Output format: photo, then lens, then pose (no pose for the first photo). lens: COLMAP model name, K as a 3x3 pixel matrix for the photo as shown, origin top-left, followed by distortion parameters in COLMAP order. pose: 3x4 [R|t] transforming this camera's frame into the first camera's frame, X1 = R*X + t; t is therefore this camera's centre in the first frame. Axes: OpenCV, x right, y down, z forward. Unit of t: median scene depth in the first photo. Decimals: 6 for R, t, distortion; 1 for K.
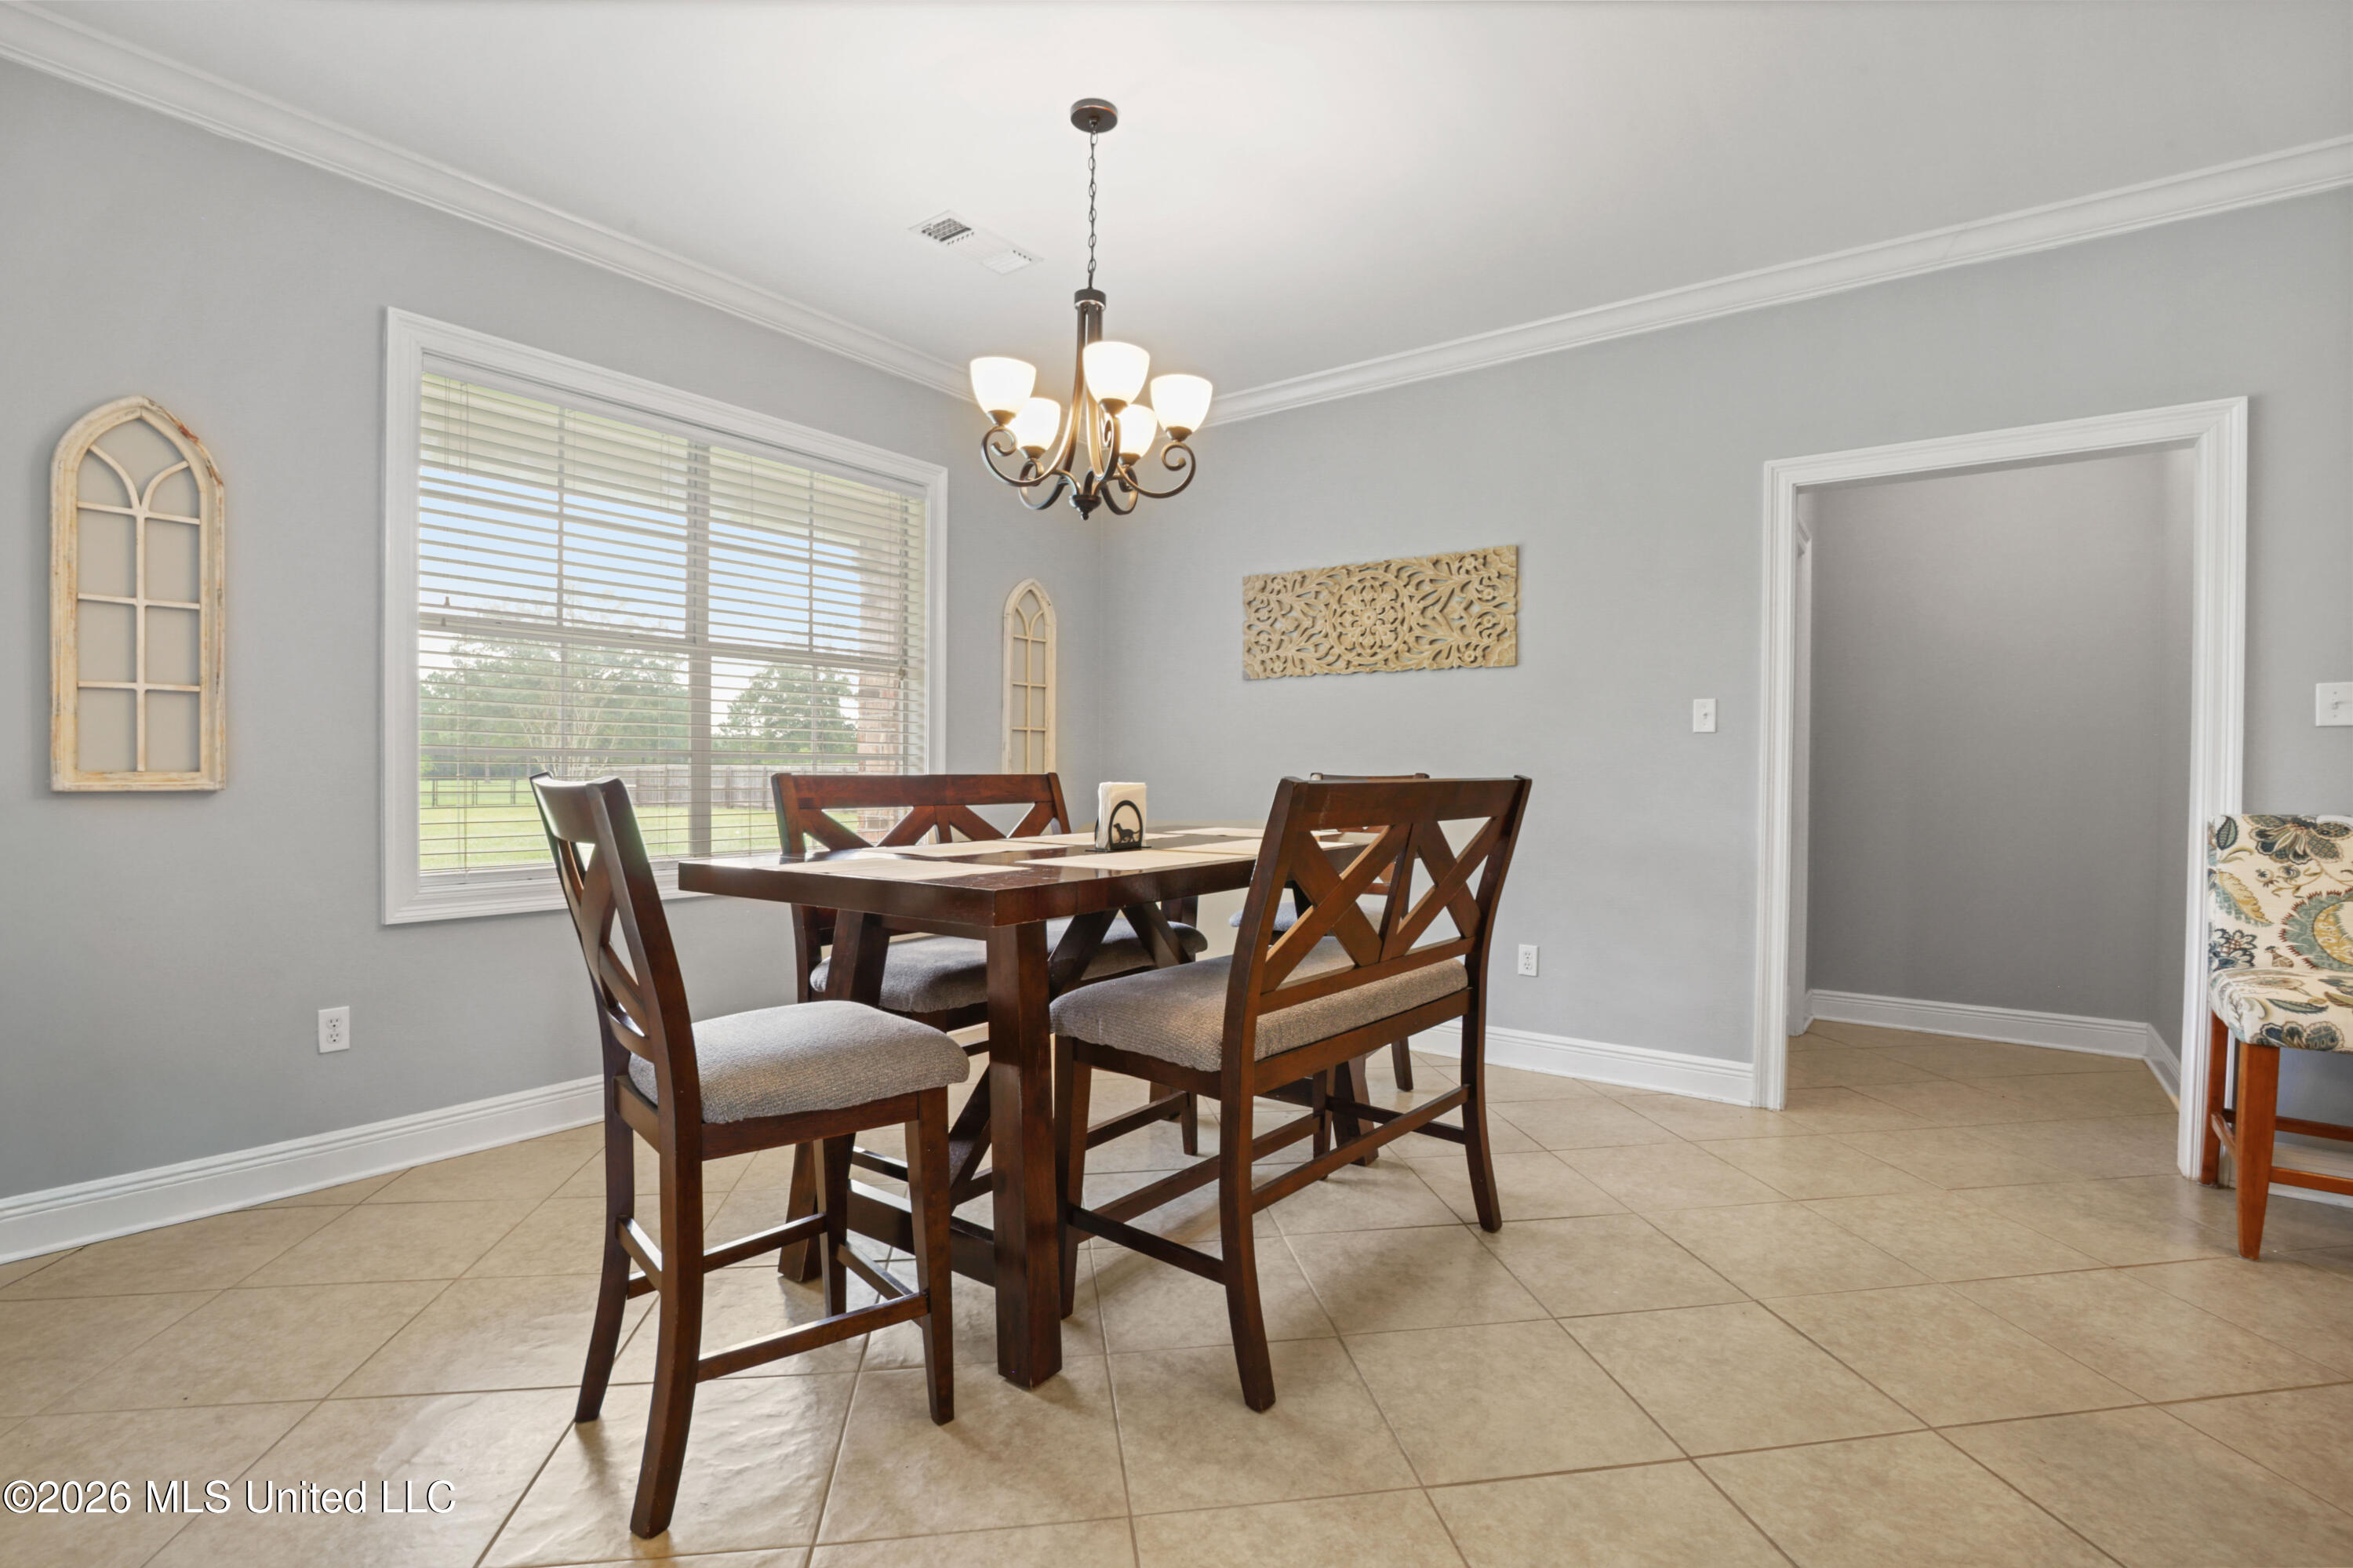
lens RADIAL K [[1087.7, 0, 1176.5], [0, 1087.7, 784.0], [0, 0, 1]] dist [-0.019417, 0.000627]
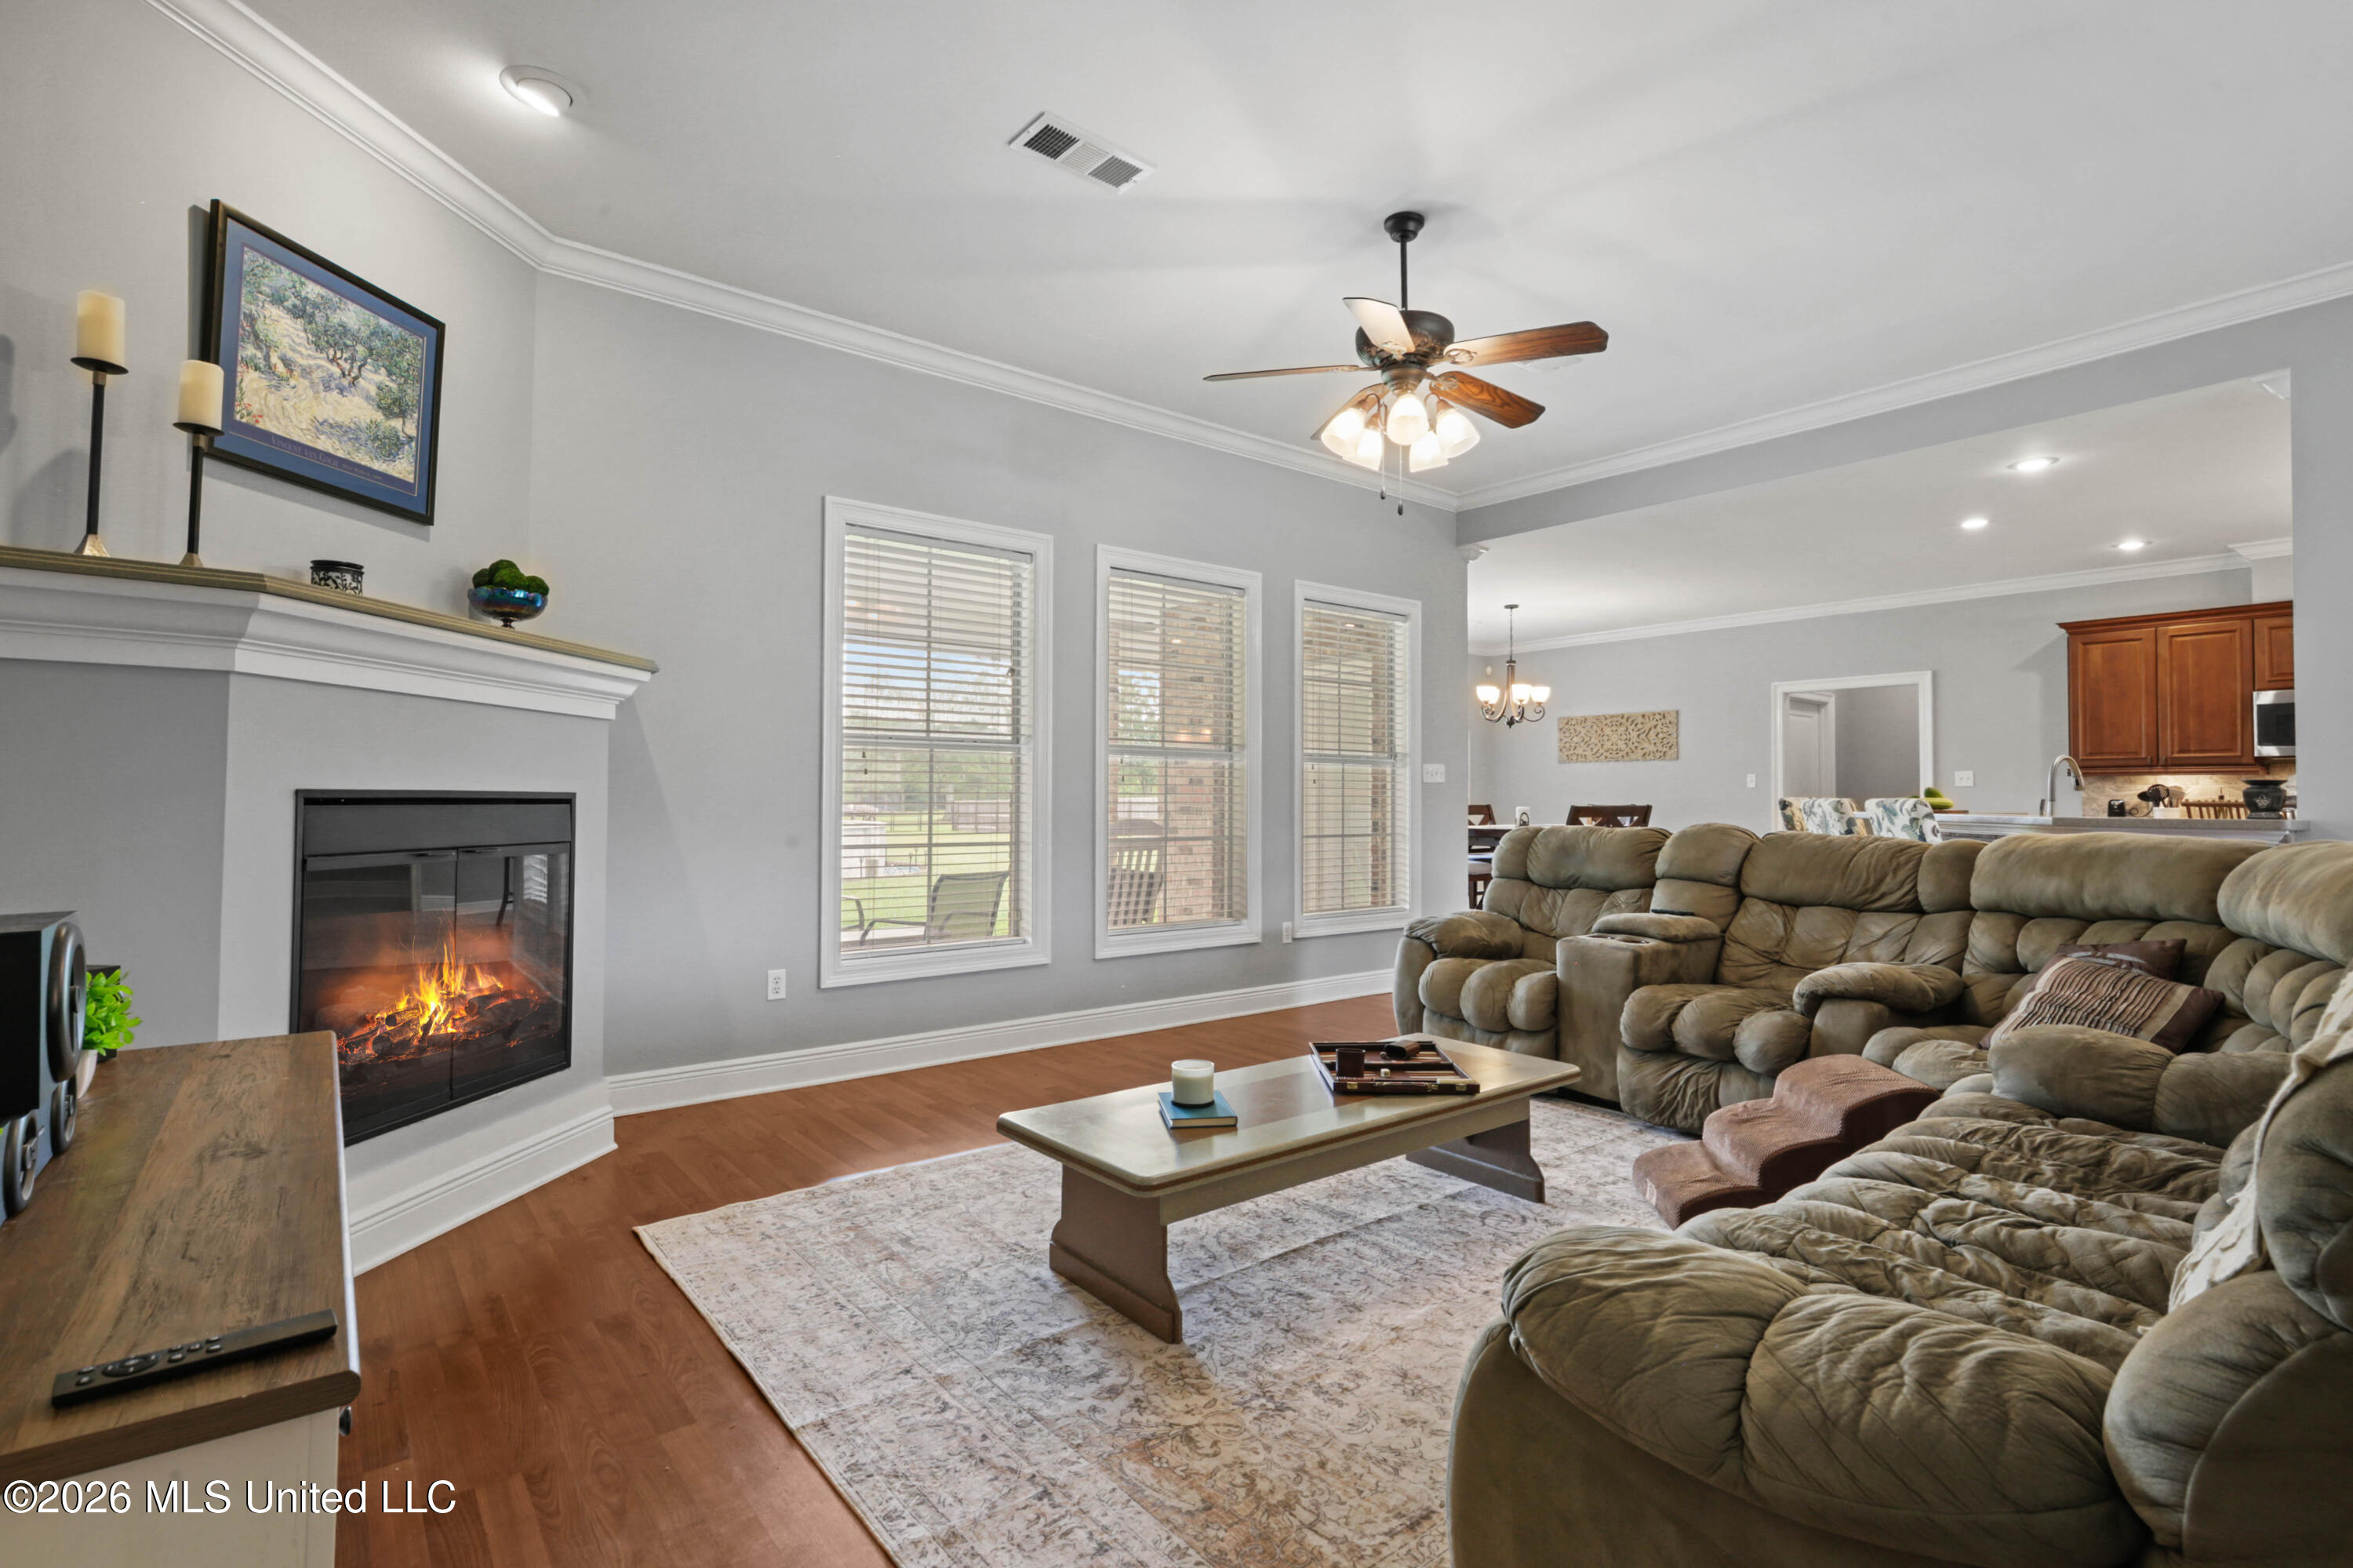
lens RADIAL K [[1092.3, 0, 1166.7], [0, 1092.3, 791.0], [0, 0, 1]] dist [-0.001207, -0.000227]
pose [[0.963018, -0.006539, -0.269358, -0.192117], [-0.000792, 0.999632, -0.027102, 0.041417], [0.269436, 0.026313, 0.962659, -2.441614]]
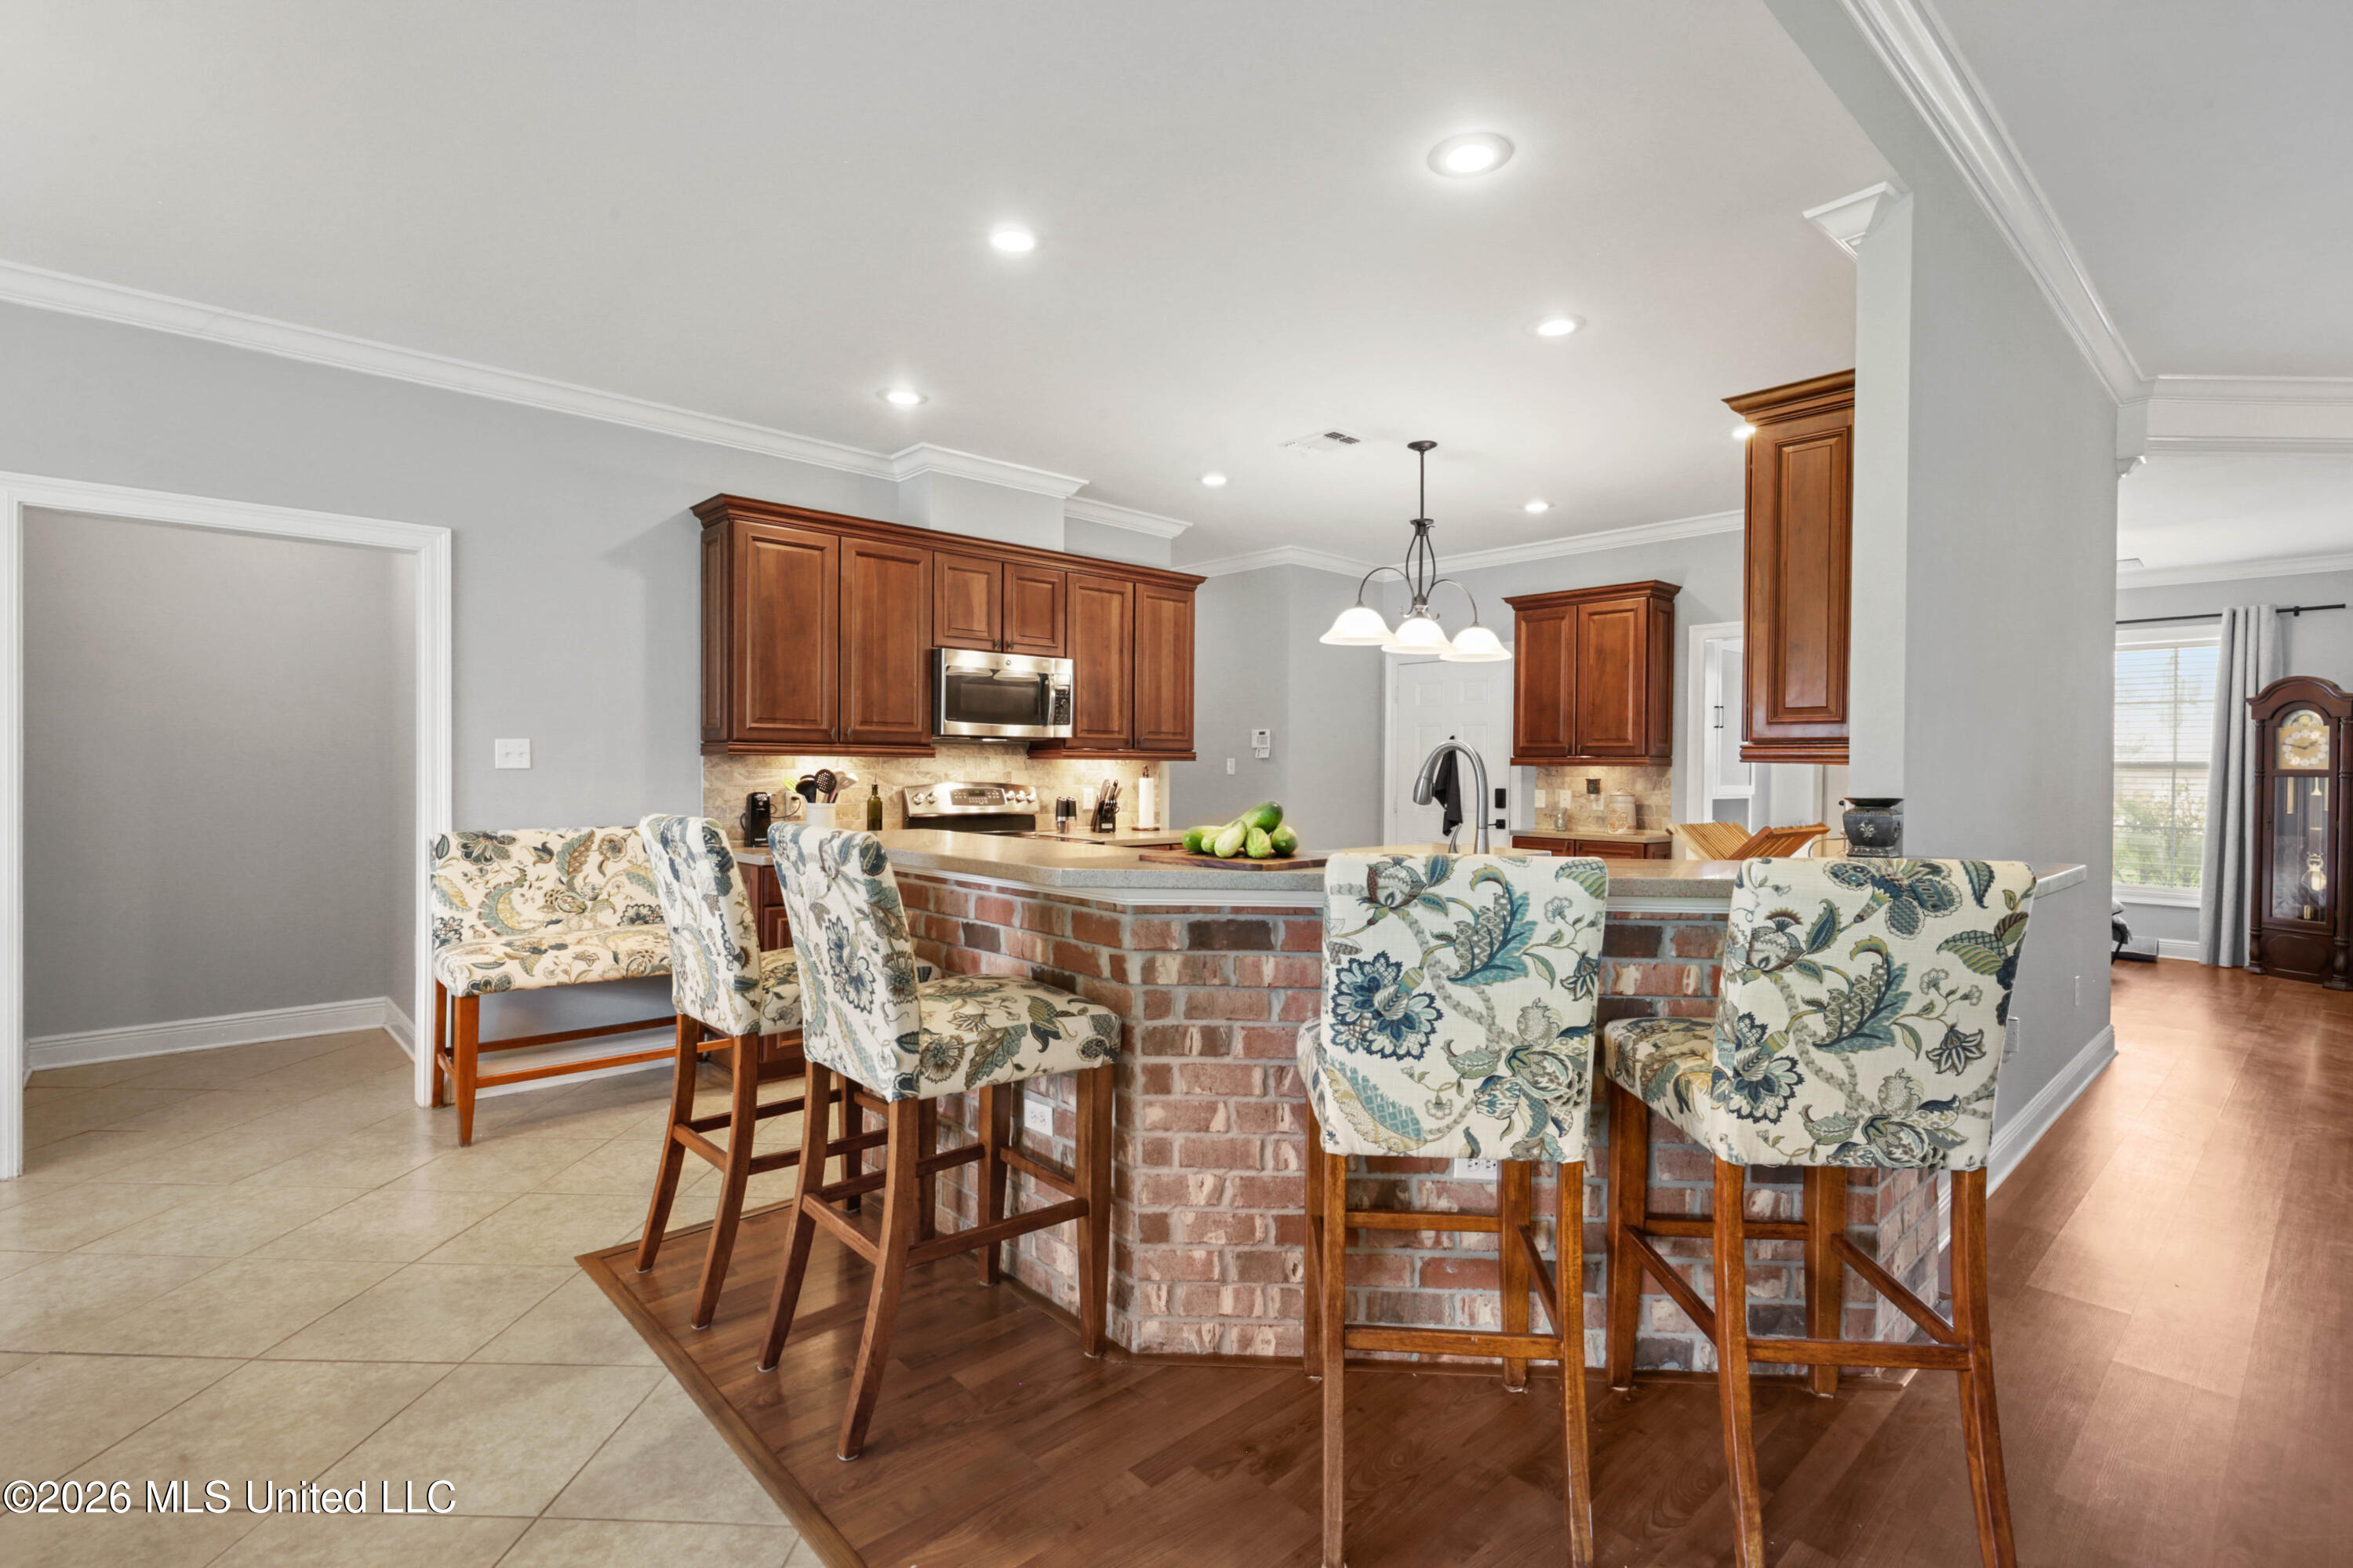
lens RADIAL K [[1087.5, 0, 1182.4], [0, 1087.5, 779.9], [0, 0, 1]] dist [-0.000176, -0.000080]
pose [[0.190118, -0.018031, 0.981596, -0.206883], [0.008645, 0.999823, 0.016692, -0.055780], [-0.981723, 0.005312, 0.190240, -0.201221]]
